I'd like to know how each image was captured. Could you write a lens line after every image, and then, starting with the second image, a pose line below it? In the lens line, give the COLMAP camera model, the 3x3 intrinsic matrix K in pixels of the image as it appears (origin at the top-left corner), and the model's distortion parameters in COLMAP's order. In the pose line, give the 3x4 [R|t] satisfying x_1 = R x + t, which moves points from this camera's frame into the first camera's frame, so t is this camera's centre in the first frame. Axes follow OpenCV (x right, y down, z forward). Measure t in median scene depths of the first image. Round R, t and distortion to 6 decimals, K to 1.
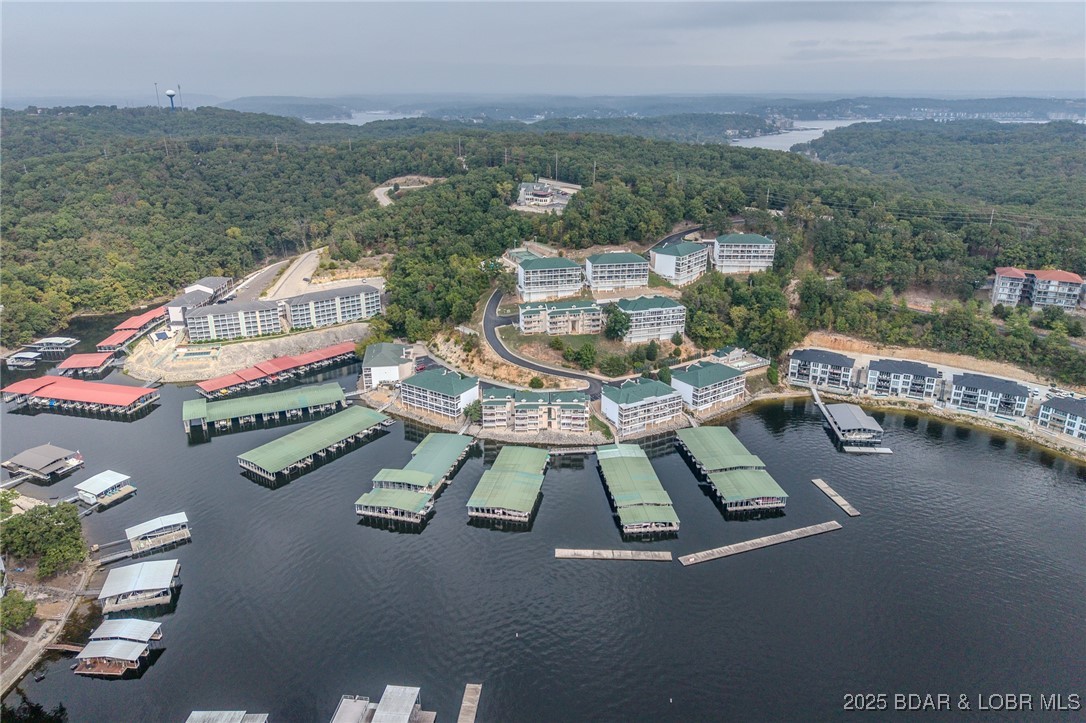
lens RADIAL K [[720.2, 0, 540.6], [0, 720.2, 353.3], [0, 0, 1]] dist [0.034024, -0.038689]
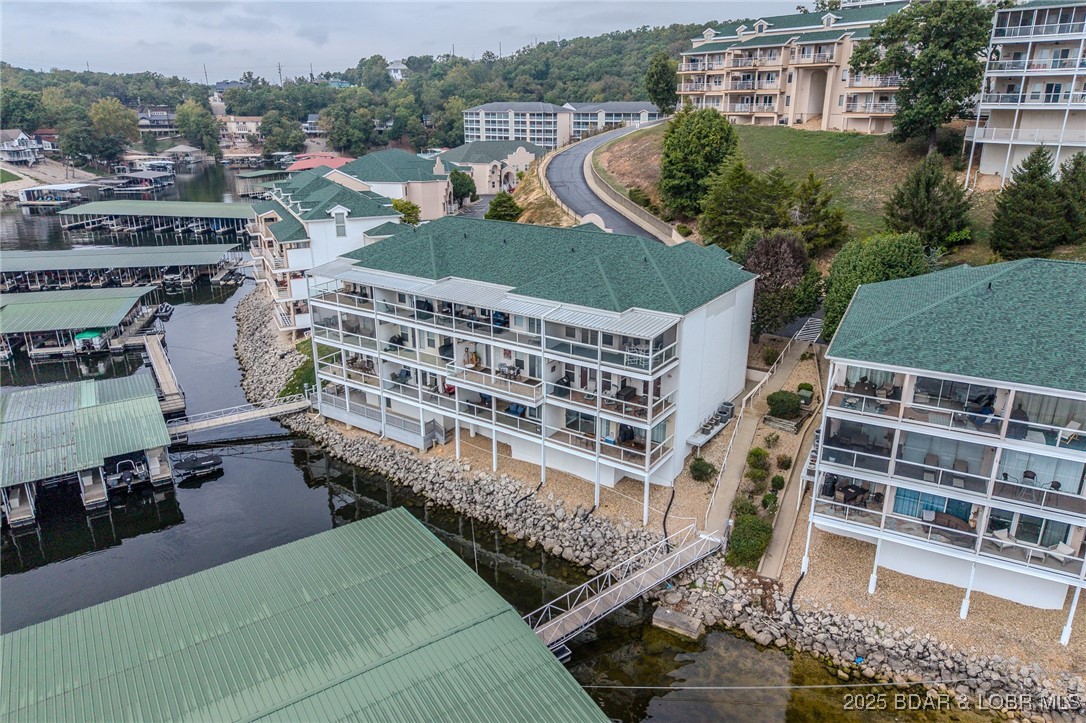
lens RADIAL K [[720.2, 0, 538.9], [0, 720.2, 355.8], [0, 0, 1]] dist [0.034024, -0.038689]
pose [[0.430331, 0.294502, -0.853278, 0.257596], [-0.310658, 0.935856, 0.166329, 0.038343], [0.847530, 0.193501, 0.494217, 0.785781]]
